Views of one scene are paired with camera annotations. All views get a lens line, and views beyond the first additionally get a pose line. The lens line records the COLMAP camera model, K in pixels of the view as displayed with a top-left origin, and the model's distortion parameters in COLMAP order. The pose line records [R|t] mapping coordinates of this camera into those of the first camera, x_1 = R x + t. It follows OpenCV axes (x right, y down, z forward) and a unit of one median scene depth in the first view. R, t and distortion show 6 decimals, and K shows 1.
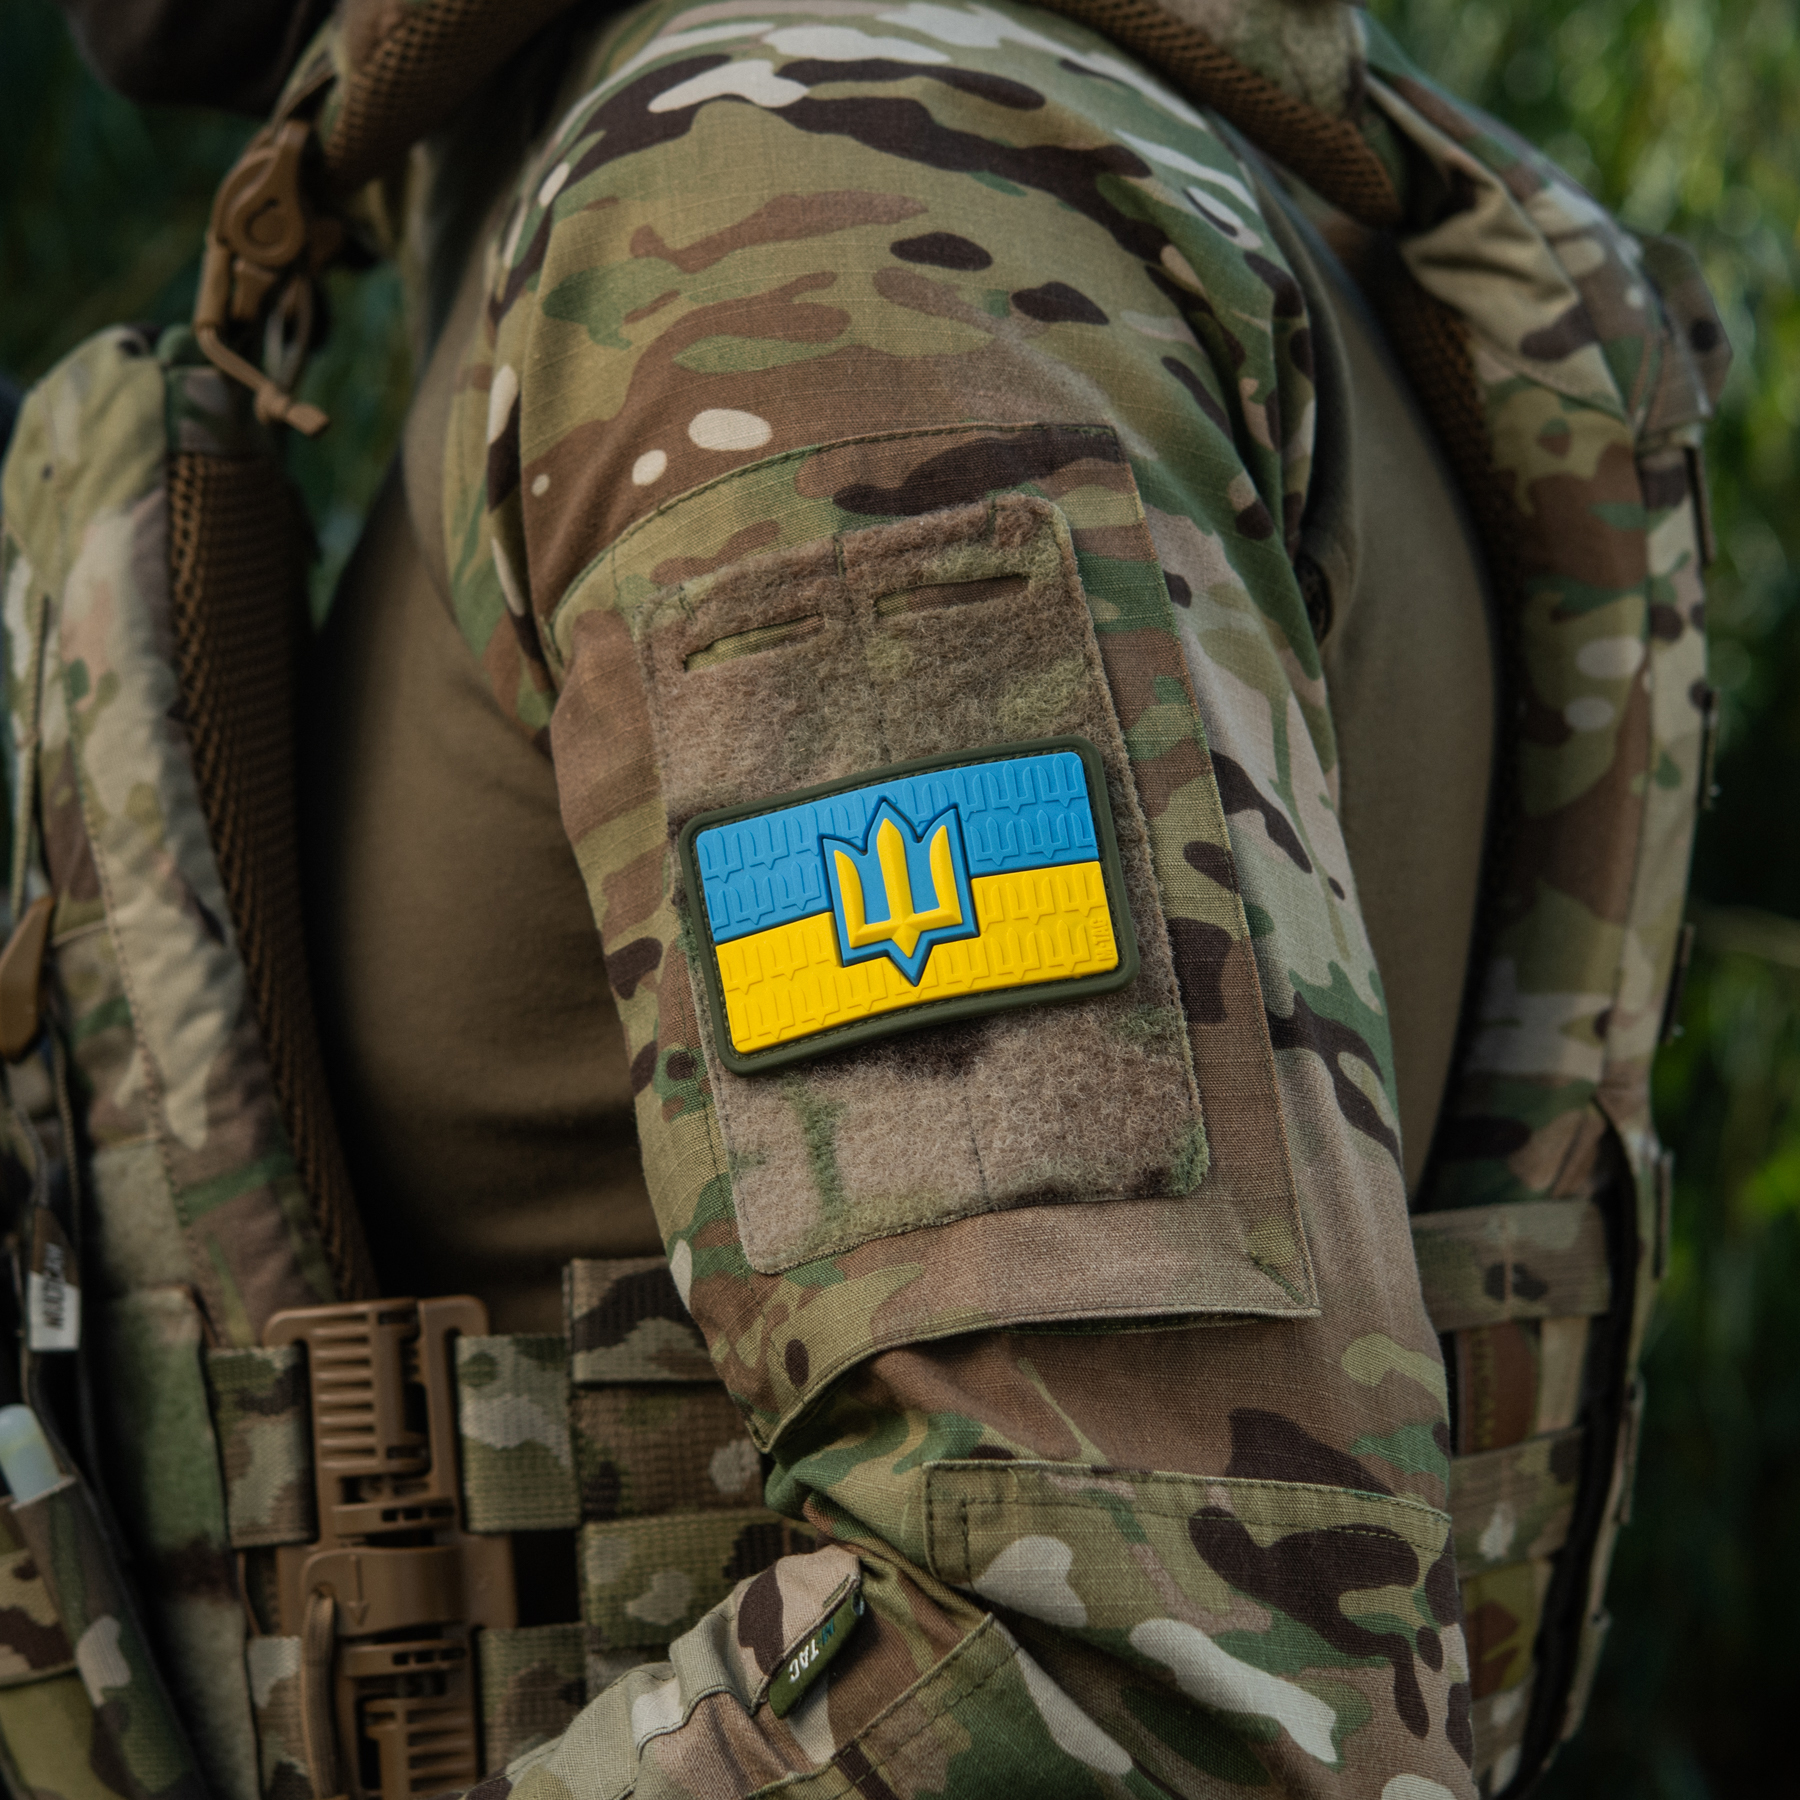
lens RADIAL K [[5320.5, 0, 900.0], [0, 5320.5, 900.0], [0, 0, 1]] dist [0.017346, -0.100635]
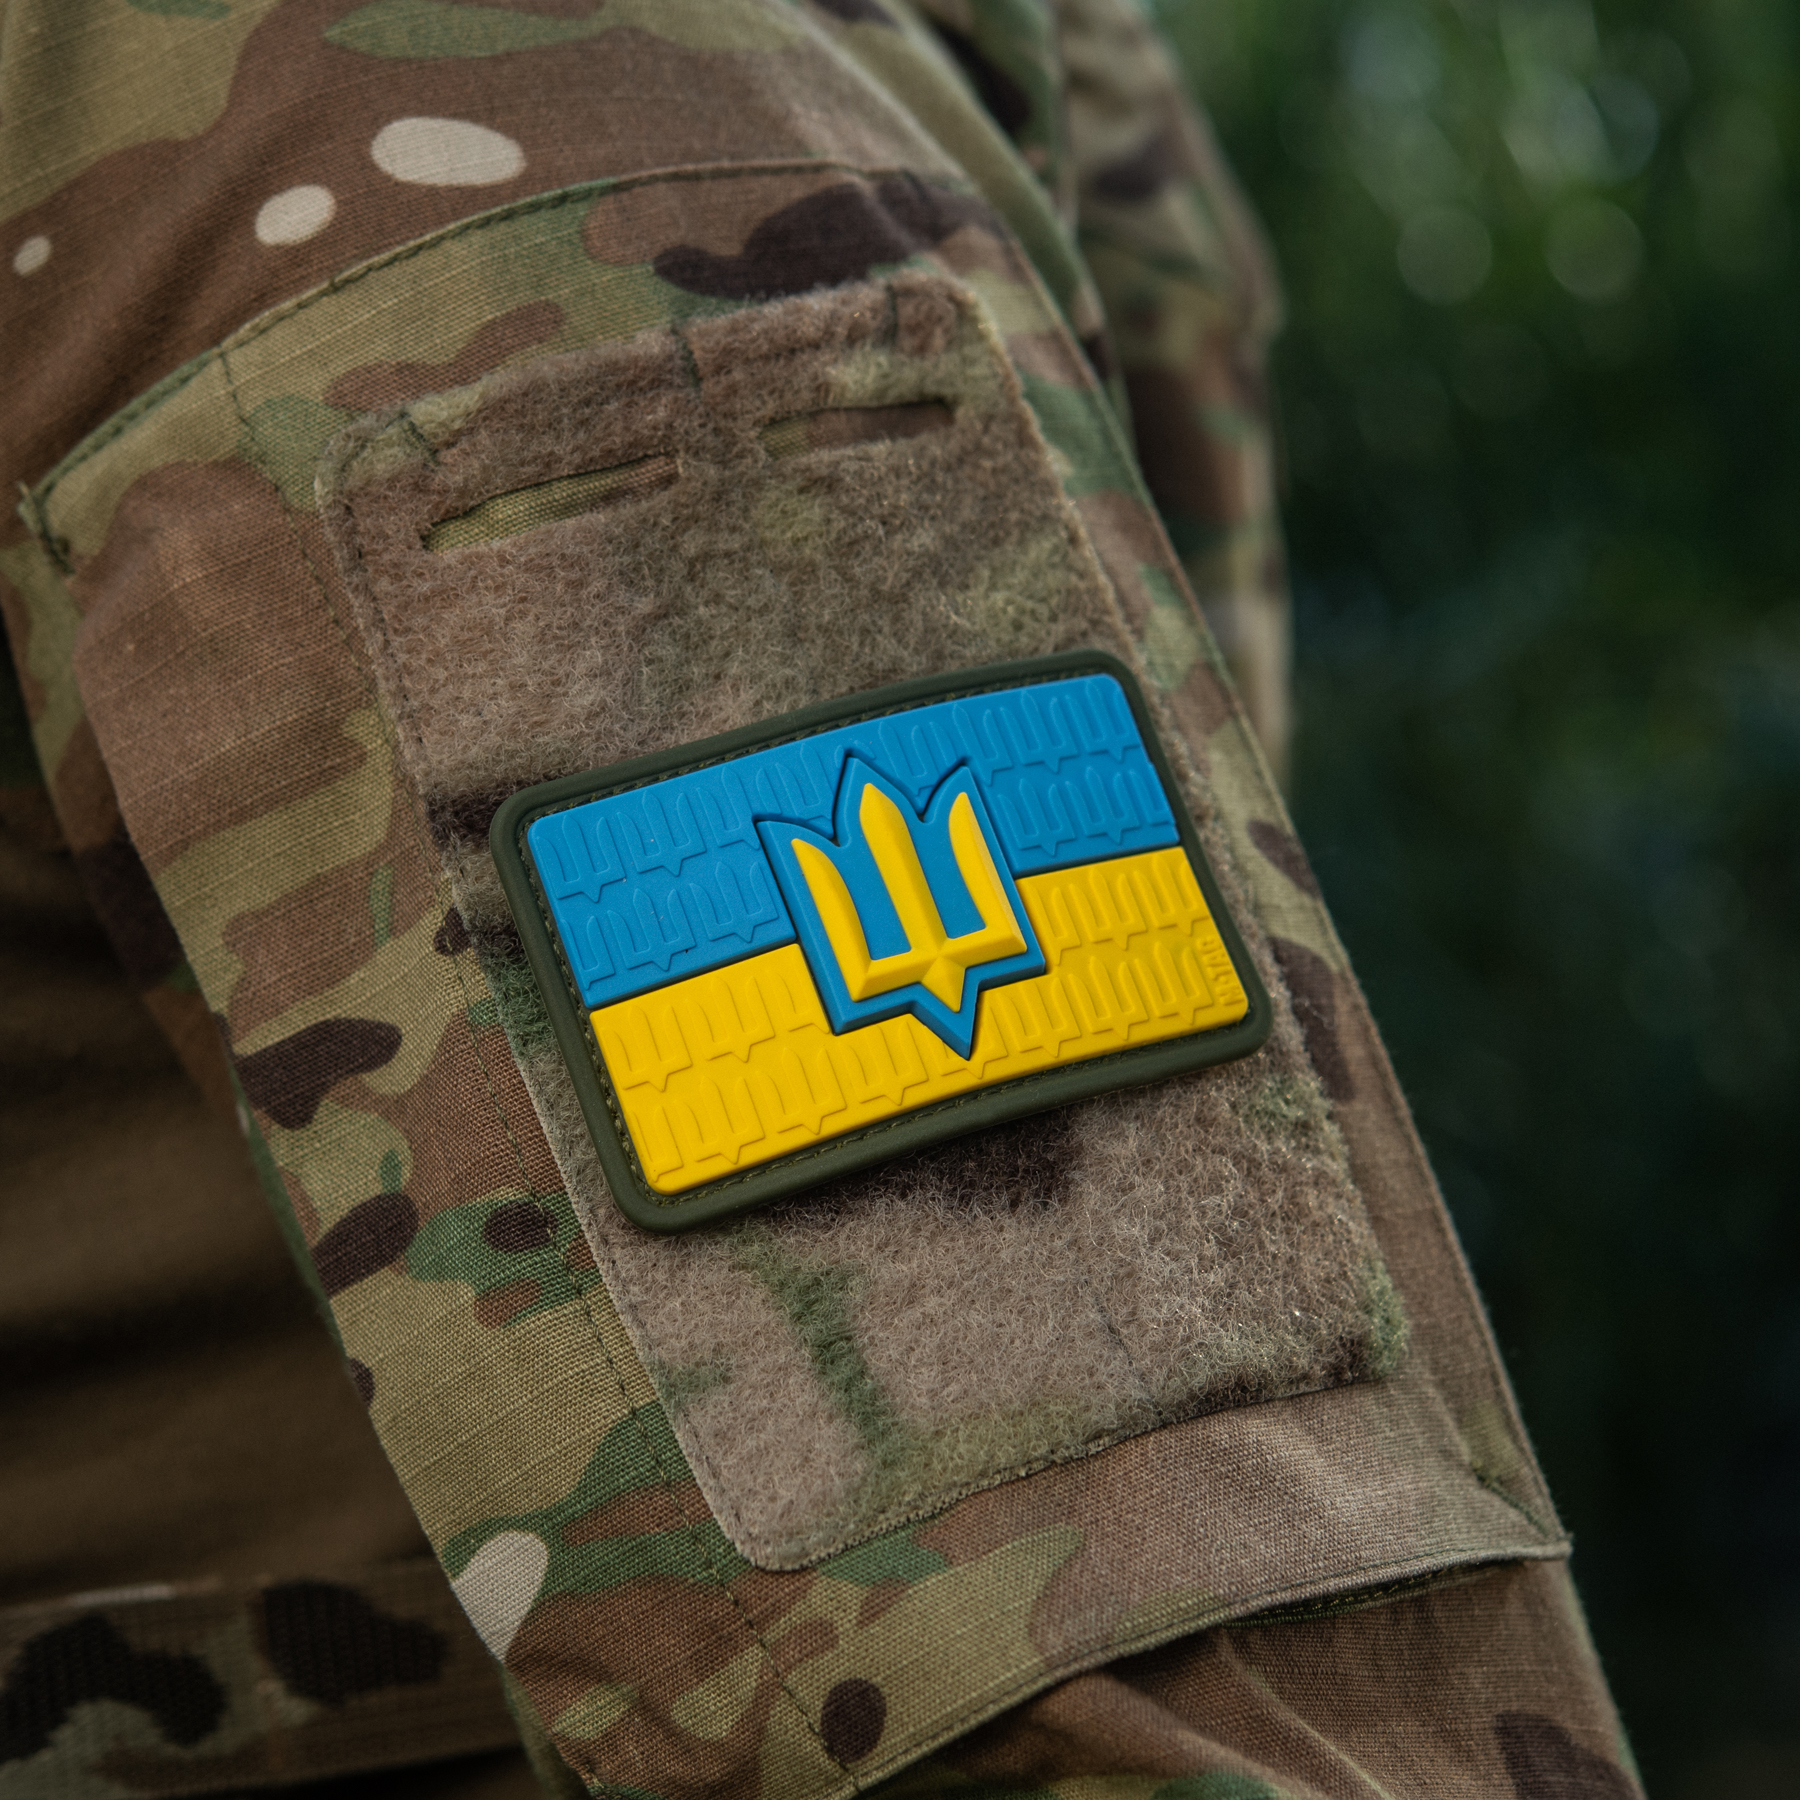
lens RADIAL K [[5252.1, 0, 1063.7], [0, 5252.1, 800.5], [0, 0, 1]] dist [-0.040242, 0.641440]
pose [[0.839121, -0.012259, 0.543807, -0.297651], [0.056317, 0.996331, -0.064439, 0.025113], [-0.541022, 0.084698, 0.836732, 0.490860]]
